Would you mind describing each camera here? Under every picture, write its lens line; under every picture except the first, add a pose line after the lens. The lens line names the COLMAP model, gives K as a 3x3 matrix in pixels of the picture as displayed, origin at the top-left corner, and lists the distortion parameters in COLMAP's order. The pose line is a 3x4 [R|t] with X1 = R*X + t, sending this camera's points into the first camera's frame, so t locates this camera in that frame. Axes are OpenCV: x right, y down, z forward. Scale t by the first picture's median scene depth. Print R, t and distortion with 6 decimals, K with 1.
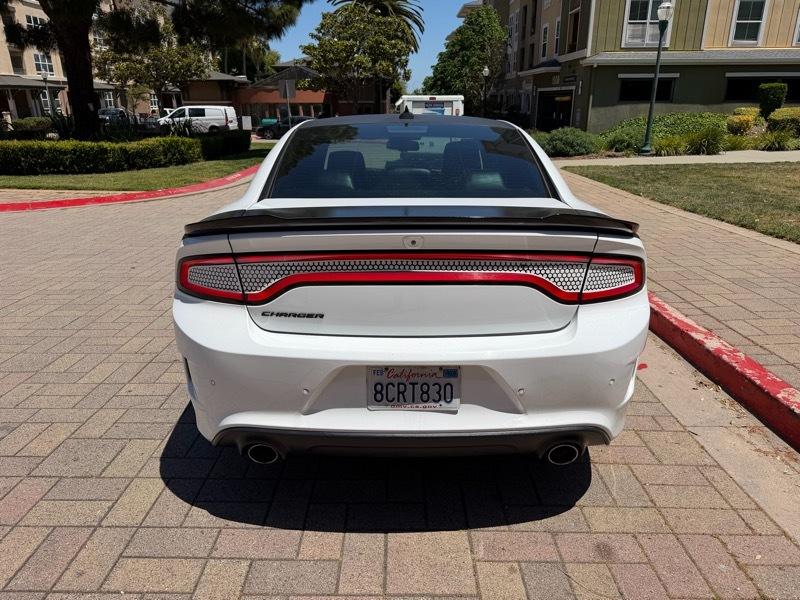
lens RADIAL K [[563.4, 0, 404.0], [0, 563.4, 300.8], [0, 0, 1]] dist [0.026324, -0.034090]
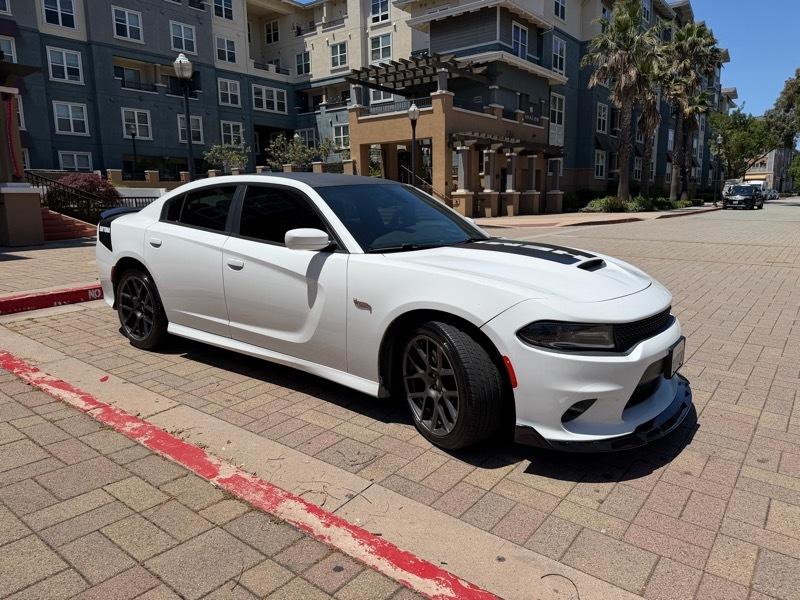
lens RADIAL K [[557.1, 0, 400.0], [0, 557.1, 300.0], [0, 0, 1]] dist [0.071691, -0.100197]
pose [[-0.611886, 0.150942, -0.776409, 0.937499], [-0.243651, 0.897914, 0.366585, -0.611648], [0.752482, 0.413481, -0.512644, 2.010211]]
